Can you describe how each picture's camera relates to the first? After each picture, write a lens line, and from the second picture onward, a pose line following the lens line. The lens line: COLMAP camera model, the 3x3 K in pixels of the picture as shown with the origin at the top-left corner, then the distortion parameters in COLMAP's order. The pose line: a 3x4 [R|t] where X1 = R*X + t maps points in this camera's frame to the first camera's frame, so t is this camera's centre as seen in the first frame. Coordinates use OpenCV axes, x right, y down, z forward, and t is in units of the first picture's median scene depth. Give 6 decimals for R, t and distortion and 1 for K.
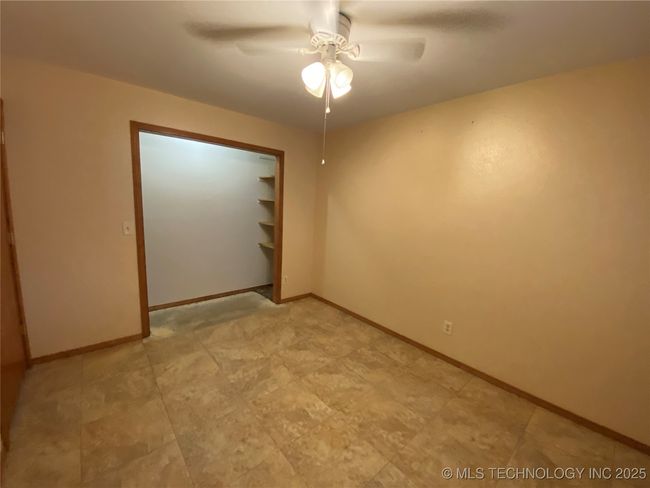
lens RADIAL K [[264.4, 0, 323.4], [0, 264.4, 242.5], [0, 0, 1]] dist [0.042301, -0.030690]
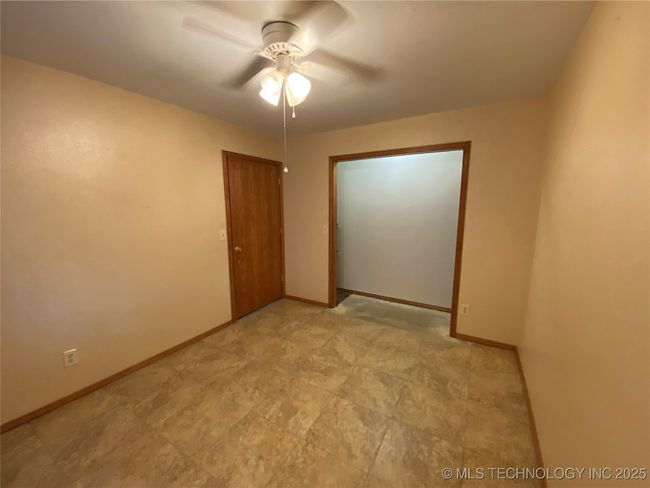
lens RADIAL K [[264.4, 0, 323.4], [0, 264.4, 242.5], [0, 0, 1]] dist [0.042301, -0.030690]
pose [[0.314469, 0.094917, -0.944511, 0.716182], [-0.123813, 0.990590, 0.058325, -0.073548], [0.941159, 0.098601, 0.323262, 0.580103]]
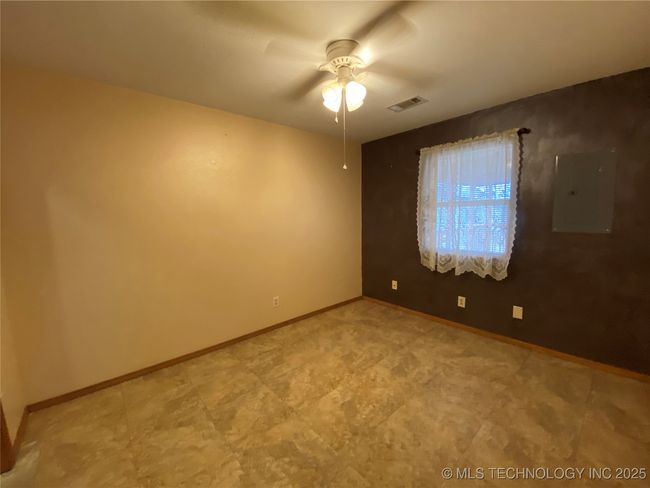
lens RADIAL K [[264.4, 0, 323.4], [0, 264.4, 242.5], [0, 0, 1]] dist [0.042301, -0.030690]
pose [[-0.000966, -0.156944, 0.987607, -0.817202], [0.170819, 0.973066, 0.154800, -0.124925], [-0.985302, 0.168852, 0.025869, 0.776115]]
